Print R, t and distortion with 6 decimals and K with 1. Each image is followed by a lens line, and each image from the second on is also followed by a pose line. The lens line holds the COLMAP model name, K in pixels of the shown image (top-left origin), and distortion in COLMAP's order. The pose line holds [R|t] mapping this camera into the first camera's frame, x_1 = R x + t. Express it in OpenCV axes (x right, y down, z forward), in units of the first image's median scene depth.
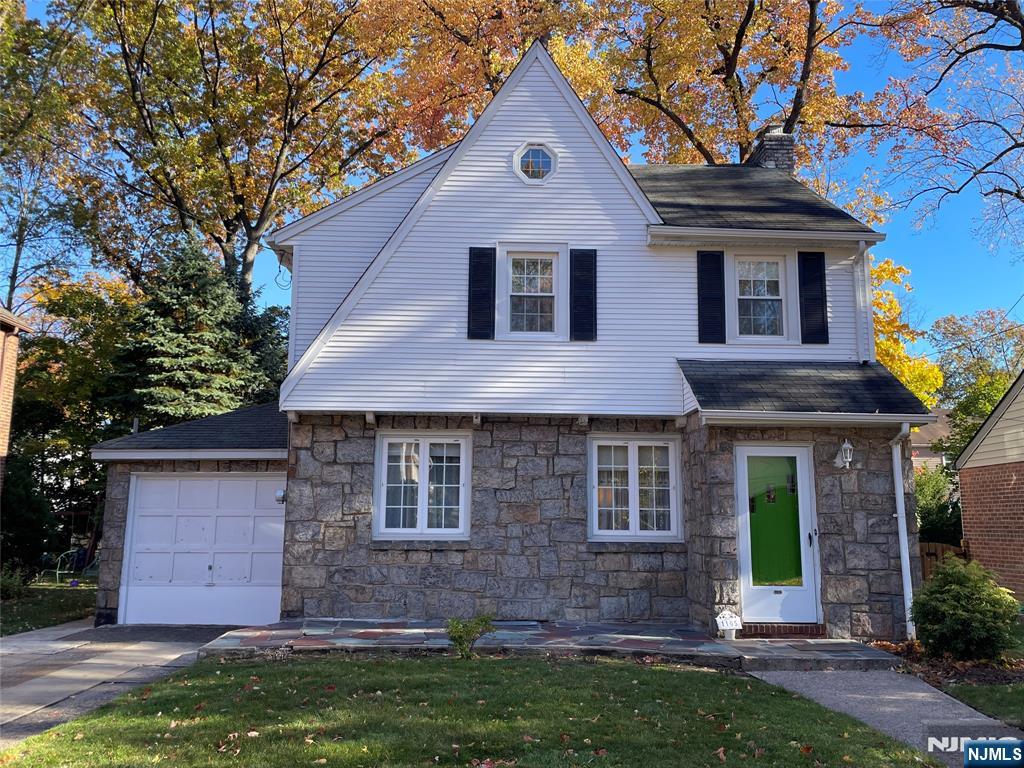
lens RADIAL K [[860.0, 0, 513.6], [0, 860.0, 386.5], [0, 0, 1]] dist [0.040832, -0.029783]
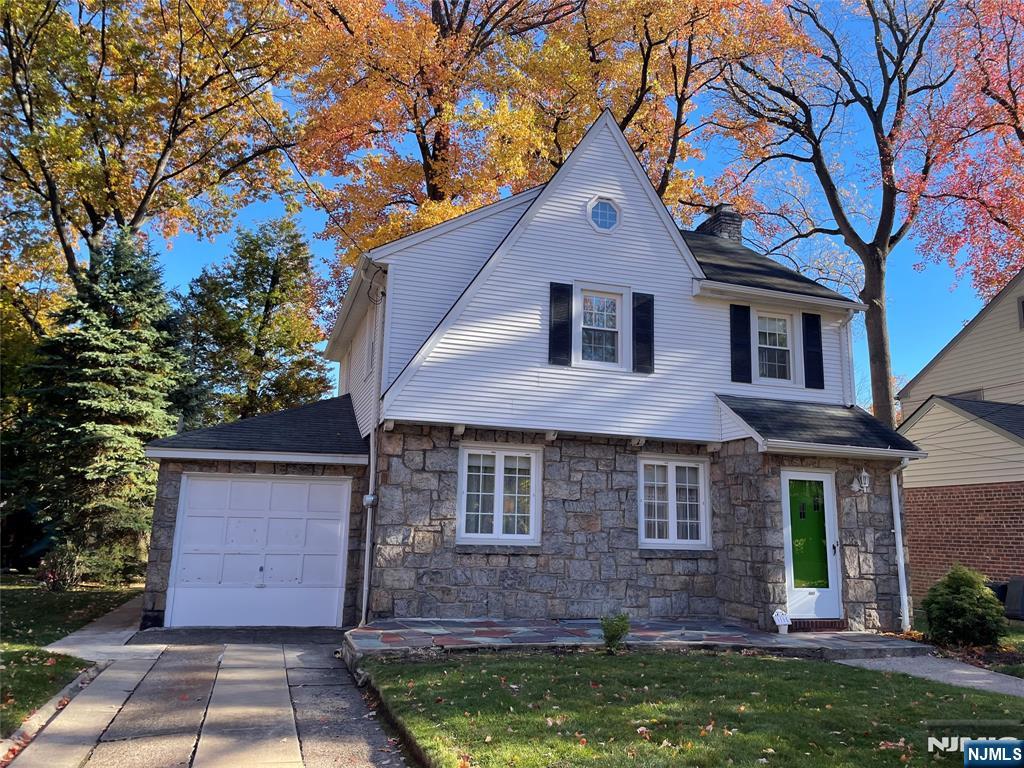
lens RADIAL K [[778.5, 0, 507.9], [0, 778.5, 377.9], [0, 0, 1]] dist [0.036001, -0.030321]
pose [[0.963012, 0.069071, 0.260457, -0.361500], [-0.060598, 0.997343, -0.040431, 0.006737], [-0.262558, 0.023152, 0.964639, 0.041749]]
